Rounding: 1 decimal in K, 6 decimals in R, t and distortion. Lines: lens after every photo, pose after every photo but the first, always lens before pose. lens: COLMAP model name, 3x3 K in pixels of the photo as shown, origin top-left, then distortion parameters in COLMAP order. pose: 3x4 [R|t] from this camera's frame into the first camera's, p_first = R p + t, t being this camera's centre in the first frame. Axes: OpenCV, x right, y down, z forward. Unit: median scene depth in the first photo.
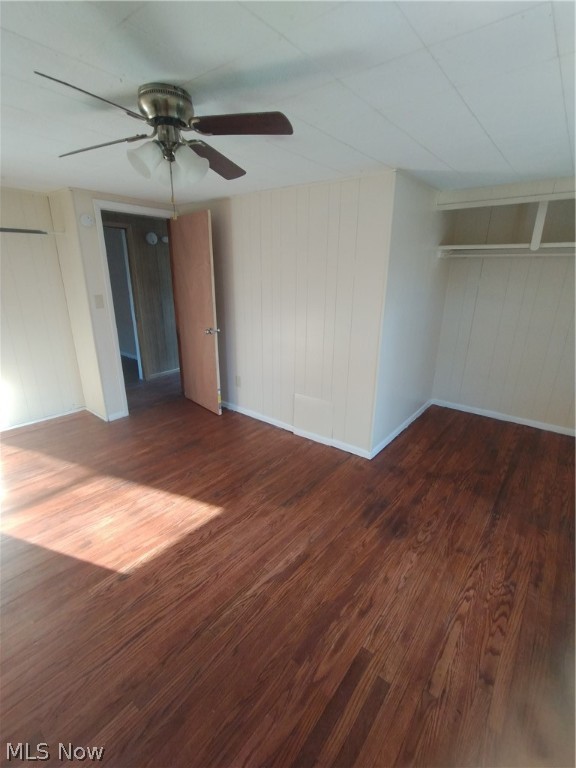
lens RADIAL K [[348.1, 0, 287.4], [0, 348.1, 378.3], [0, 0, 1]] dist [-0.008043, 0.001015]
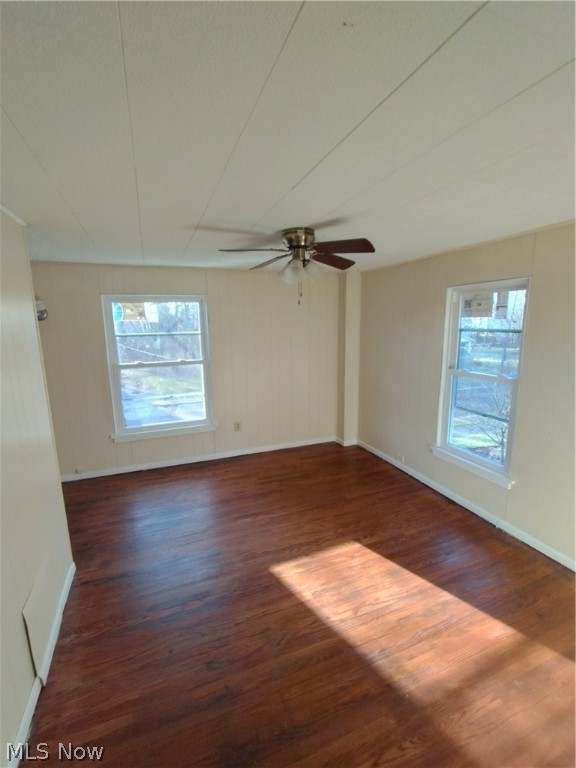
lens RADIAL K [[348.1, 0, 287.4], [0, 348.1, 378.3], [0, 0, 1]] dist [-0.008043, 0.001015]
pose [[-0.869474, -0.075557, 0.488167, -0.776474], [0.154859, 0.896725, 0.414611, -0.597521], [-0.469078, 0.436091, -0.767978, 1.731268]]
